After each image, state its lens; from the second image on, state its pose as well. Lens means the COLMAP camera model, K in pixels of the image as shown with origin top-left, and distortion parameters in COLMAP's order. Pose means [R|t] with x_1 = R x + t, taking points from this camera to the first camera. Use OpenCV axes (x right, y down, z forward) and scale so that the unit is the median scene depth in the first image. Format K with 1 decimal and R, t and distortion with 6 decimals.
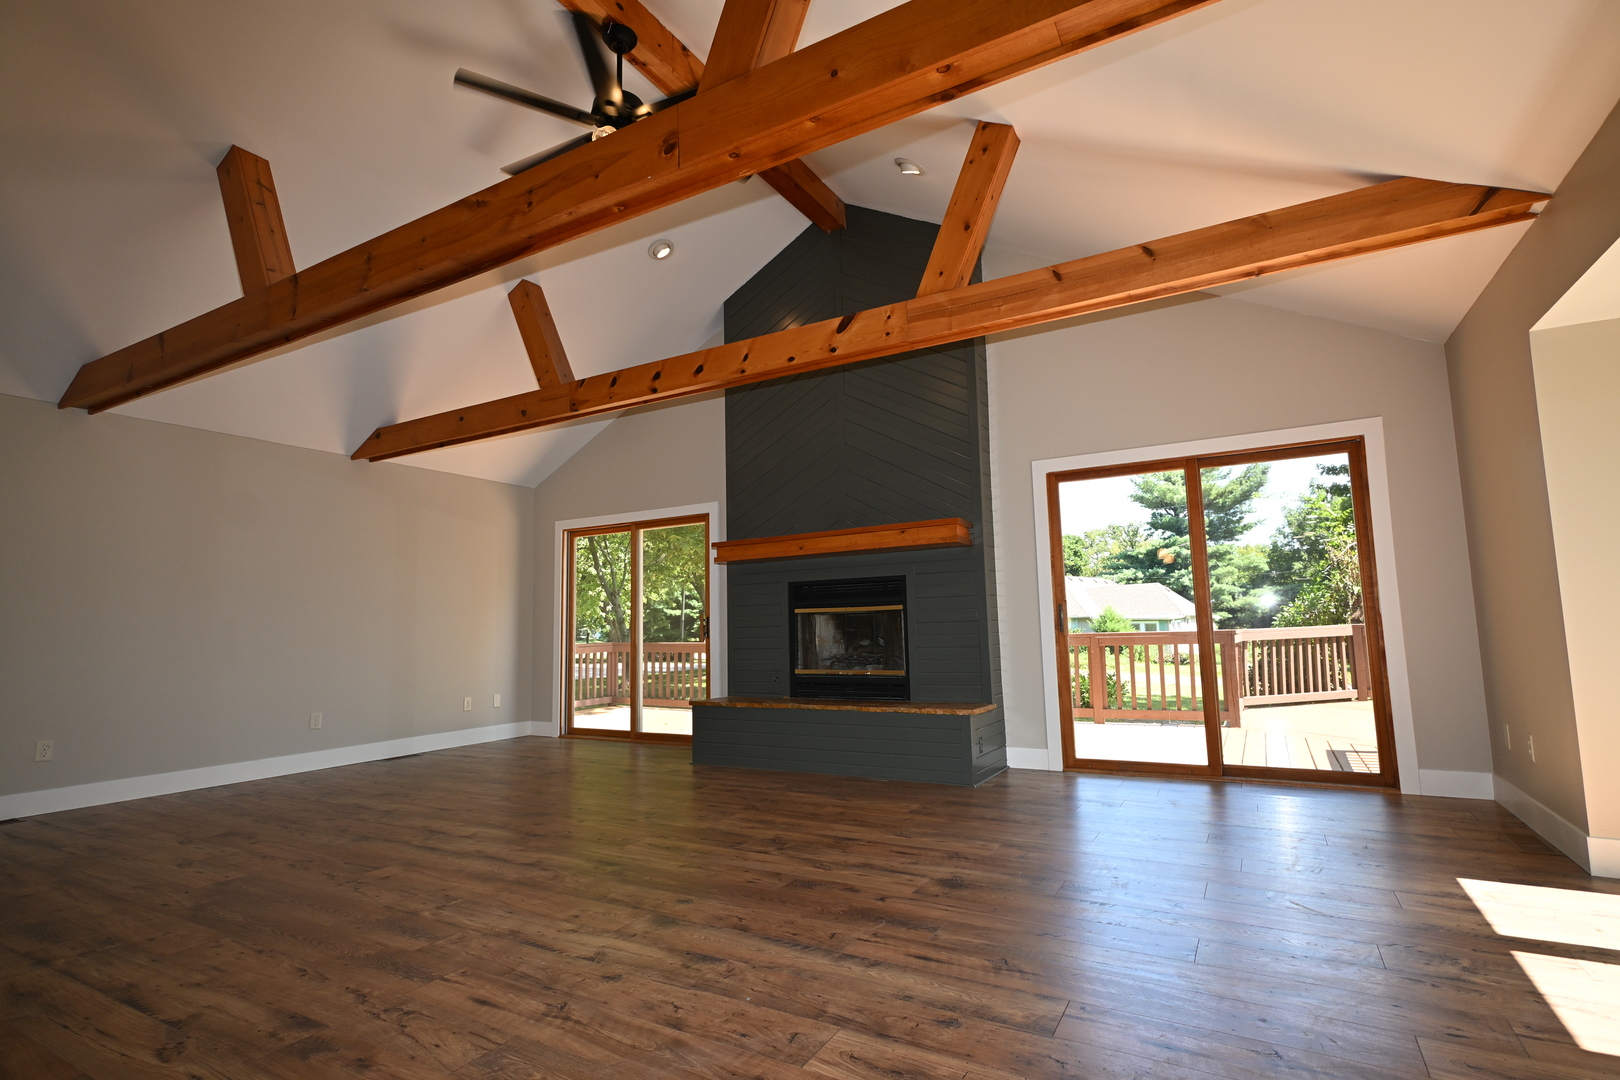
lens RADIAL K [[786.9, 0, 810.0], [0, 786.9, 540.0], [0, 0, 1]] dist [0.002728, 0.000277]
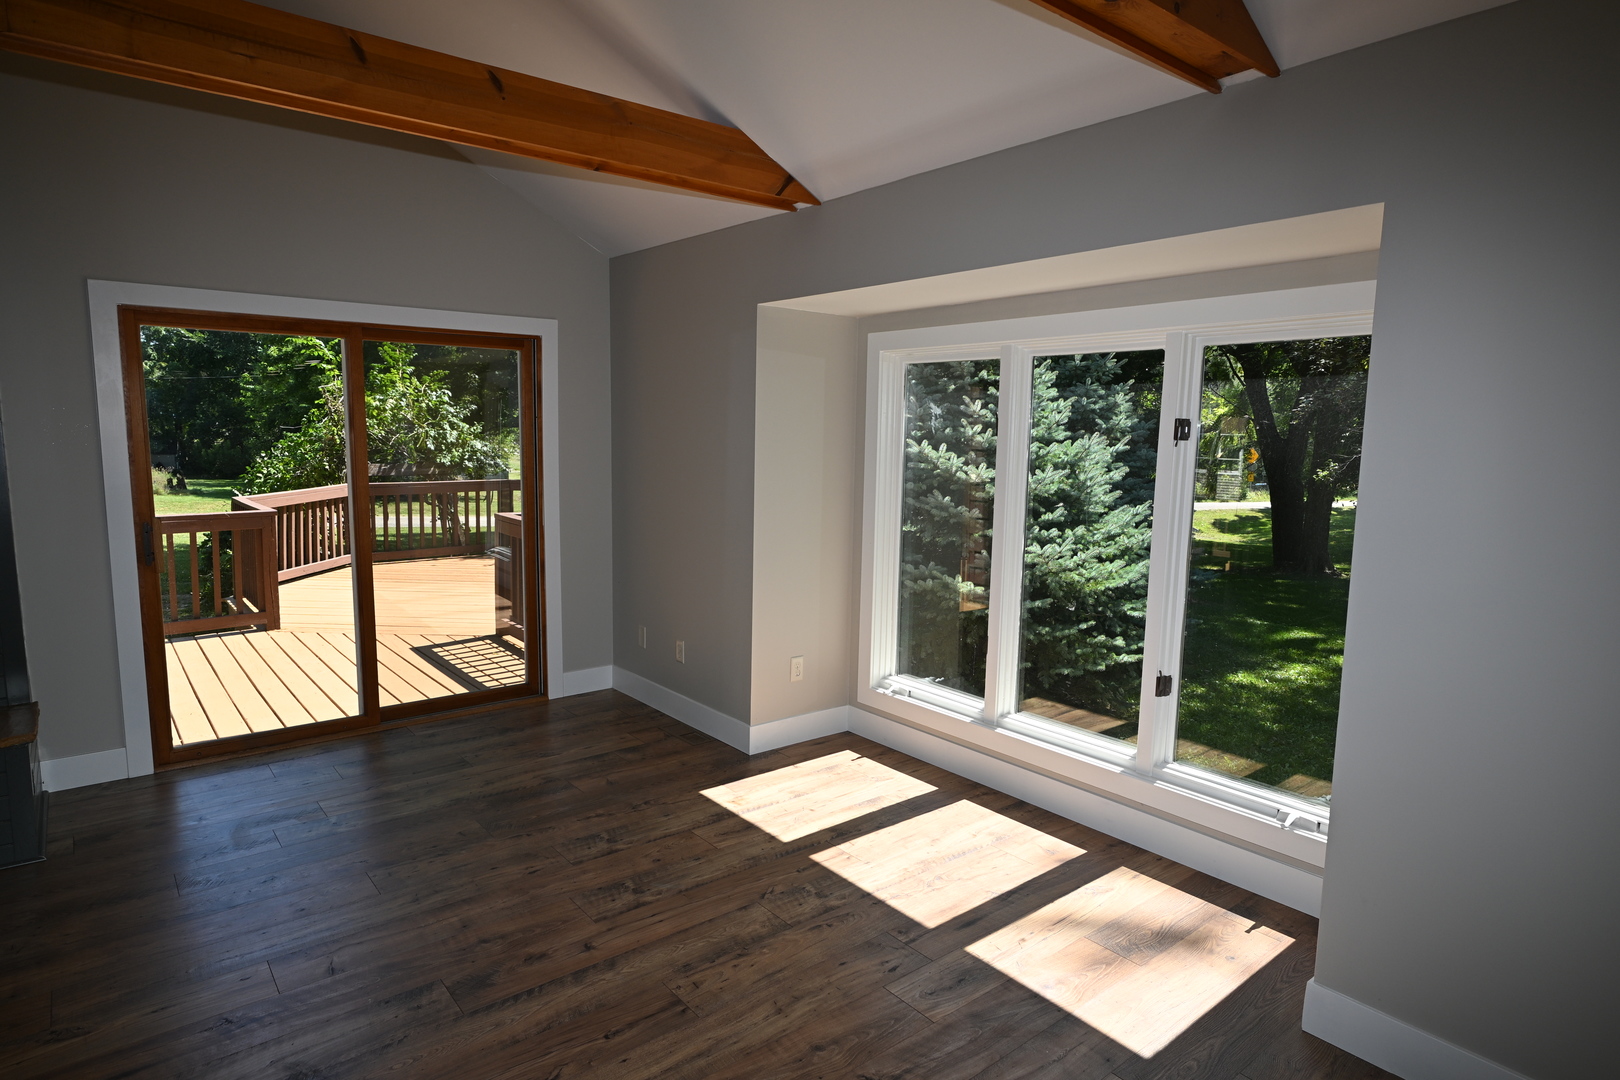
lens RADIAL K [[900.4, 0, 810.0], [0, 900.4, 540.0], [0, 0, 1]] dist [0.001817, 0.000464]
pose [[0.355127, -0.083613, 0.931071, -0.146178], [-0.129218, 0.982040, 0.137476, -0.062810], [-0.925844, -0.169133, 0.337945, 0.228332]]
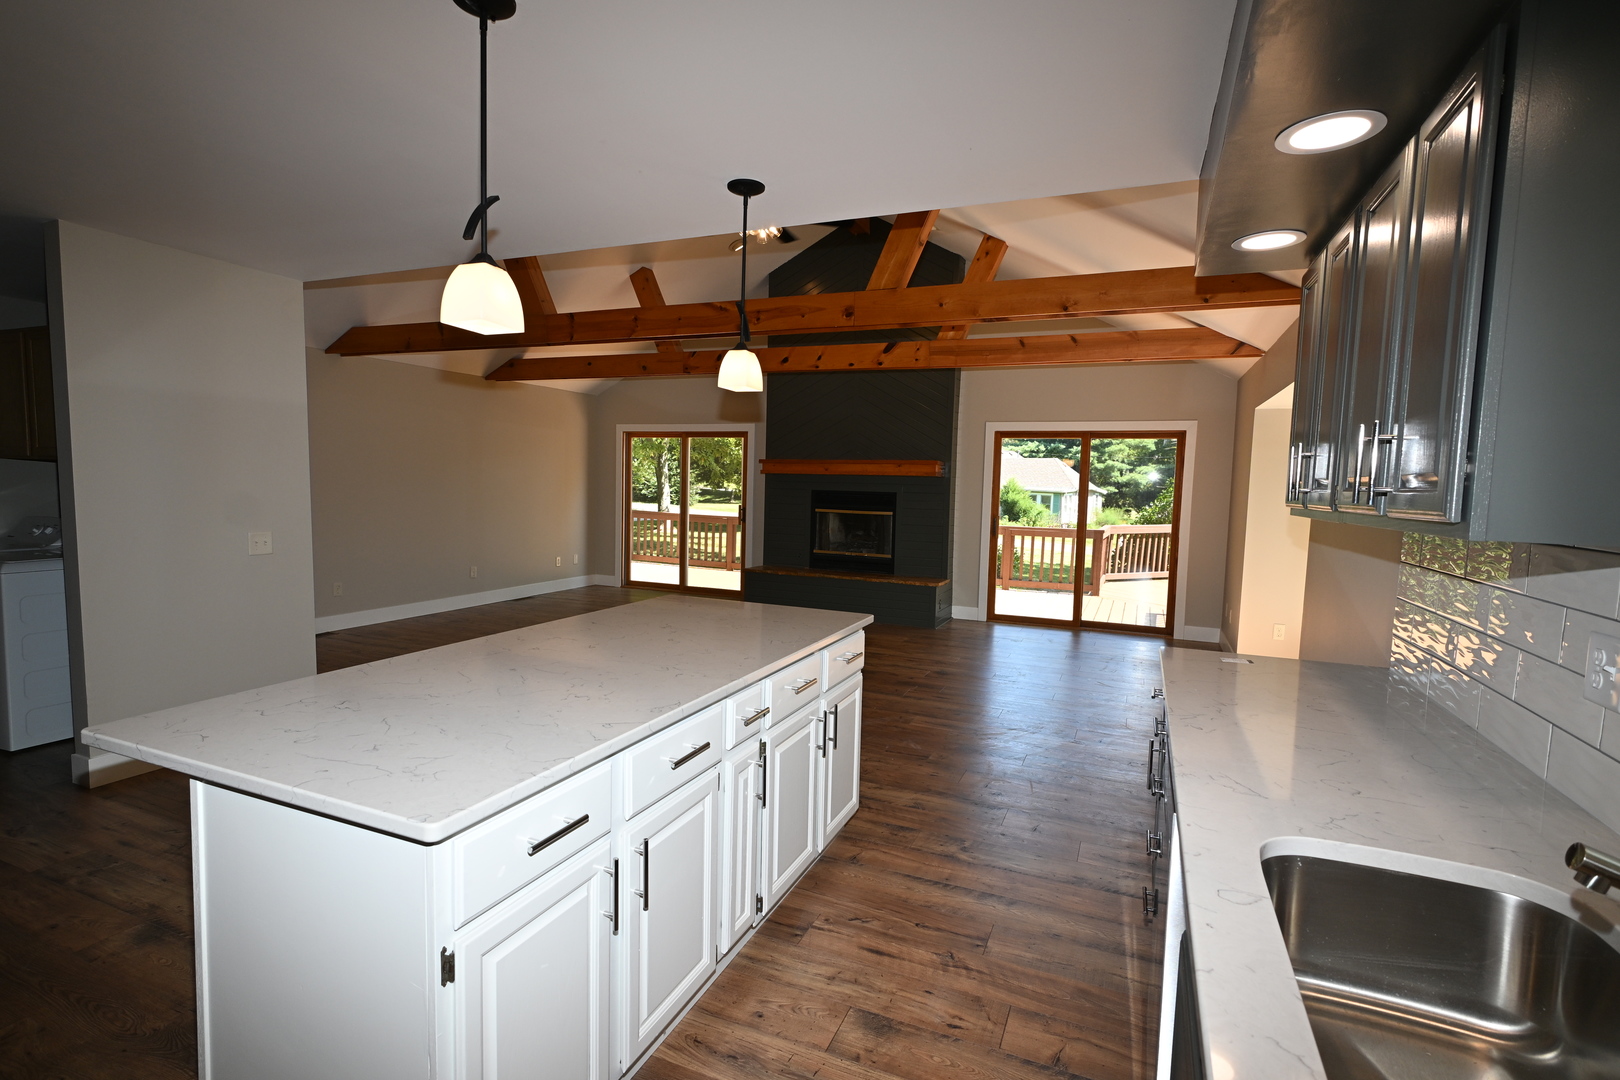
lens RADIAL K [[786.9, 0, 810.0], [0, 786.9, 540.0], [0, 0, 1]] dist [0.002728, 0.000277]
pose [[0.992098, 0.040369, 0.118792, -0.198948], [-0.061958, 0.980955, 0.184087, -0.121780], [-0.109098, -0.189993, 0.975705, -0.423633]]
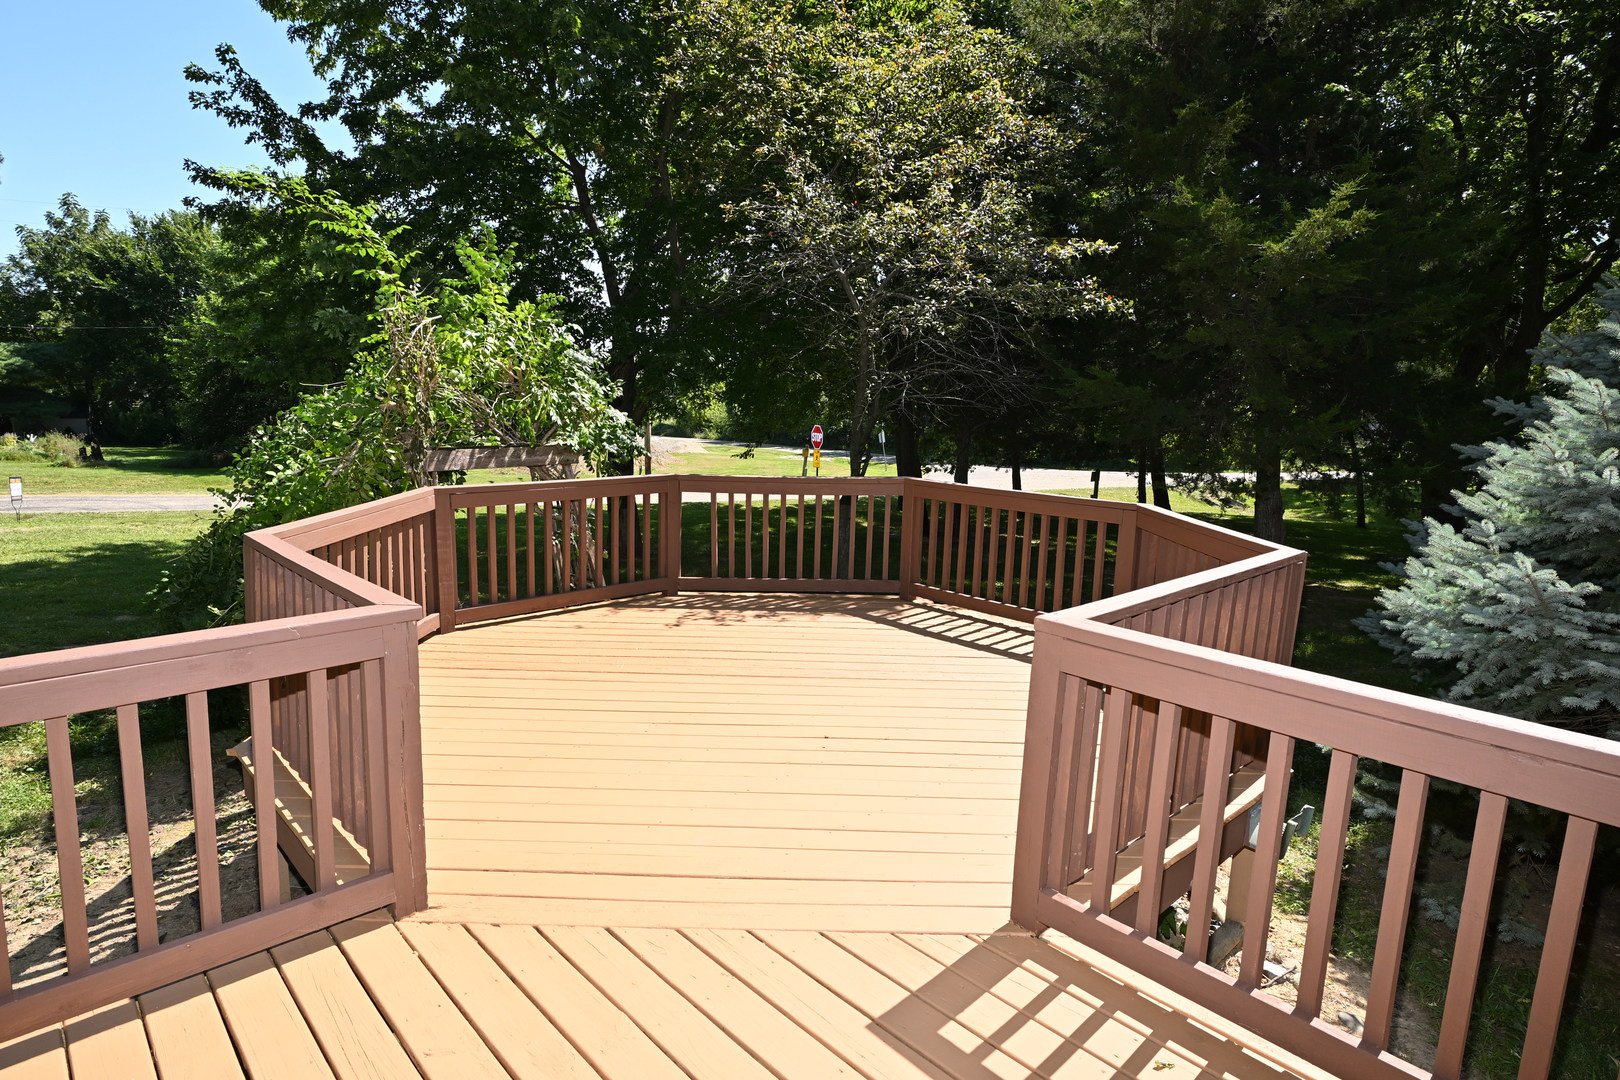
lens RADIAL K [[878.1, 0, 810.0], [0, 878.1, 540.0], [0, 0, 1]] dist [0.001501, 0.000702]
pose [[0.285732, -0.127405, 0.949803, 0.340319], [-0.133406, 0.976184, 0.171077, 0.017604], [-0.948978, -0.175591, 0.261930, 0.962078]]
